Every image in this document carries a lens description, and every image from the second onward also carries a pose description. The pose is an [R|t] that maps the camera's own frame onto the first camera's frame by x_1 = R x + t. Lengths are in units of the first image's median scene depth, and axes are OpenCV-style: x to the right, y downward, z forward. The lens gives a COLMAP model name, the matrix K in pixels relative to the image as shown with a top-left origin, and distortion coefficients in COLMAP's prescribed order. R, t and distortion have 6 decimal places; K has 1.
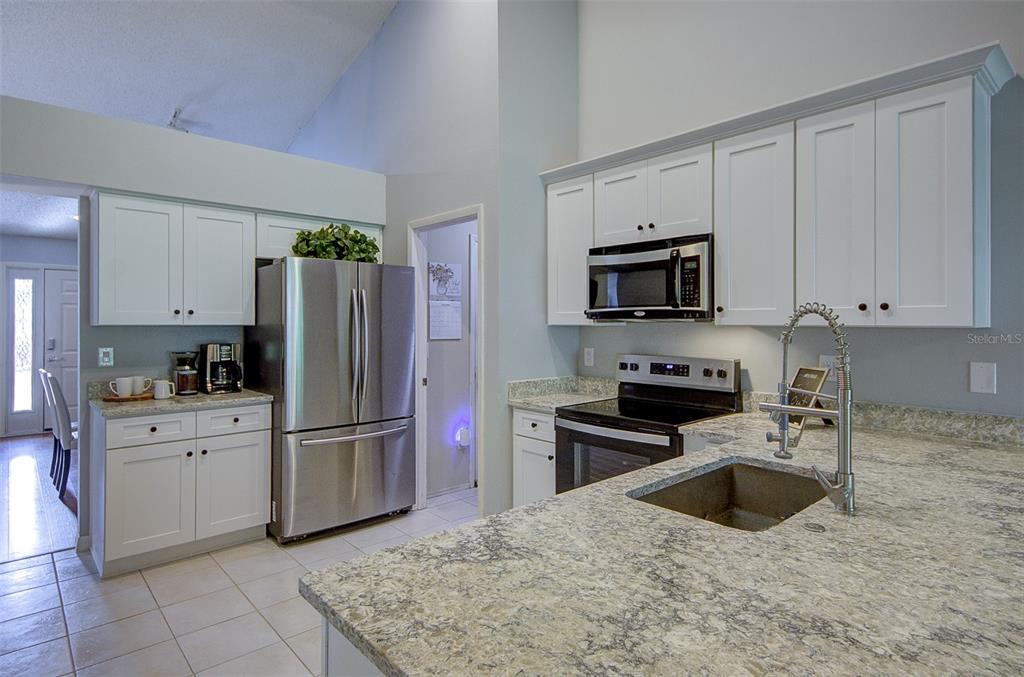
lens RADIAL K [[554.1, 0, 513.8], [0, 554.1, 322.4], [0, 0, 1]] dist [-0.001411, -0.000860]
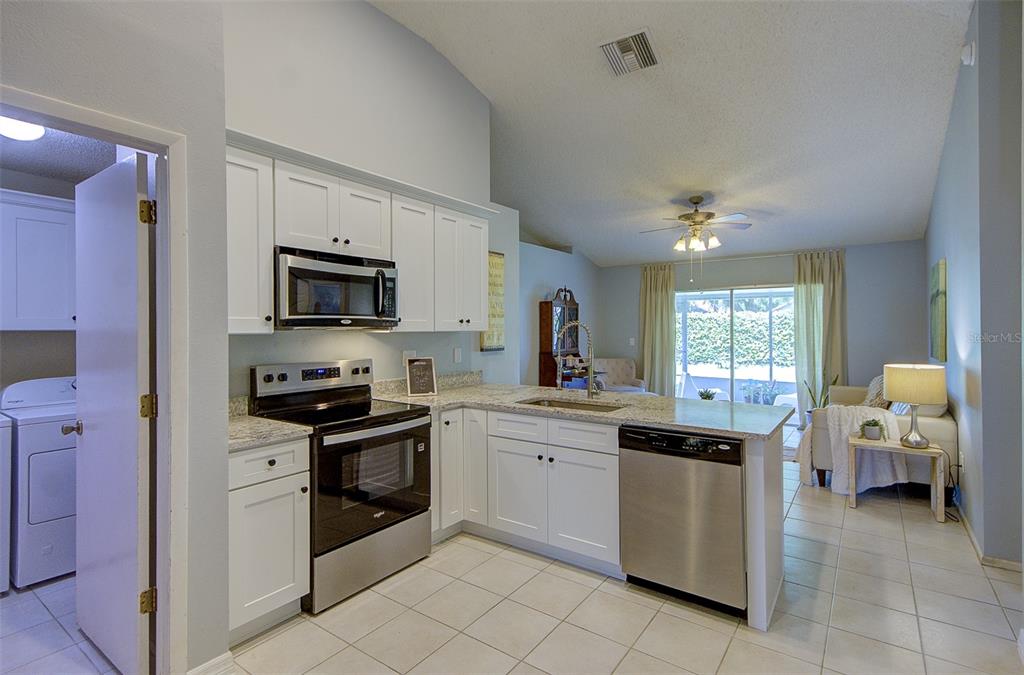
lens RADIAL K [[489.4, 0, 517.2], [0, 489.4, 326.6], [0, 0, 1]] dist [0.022011, -0.000073]
pose [[-0.210633, 0.003481, 0.977559, -0.744264], [0.004456, 0.999987, -0.002601, -0.002253], [-0.977555, 0.003808, -0.210646, 0.843511]]
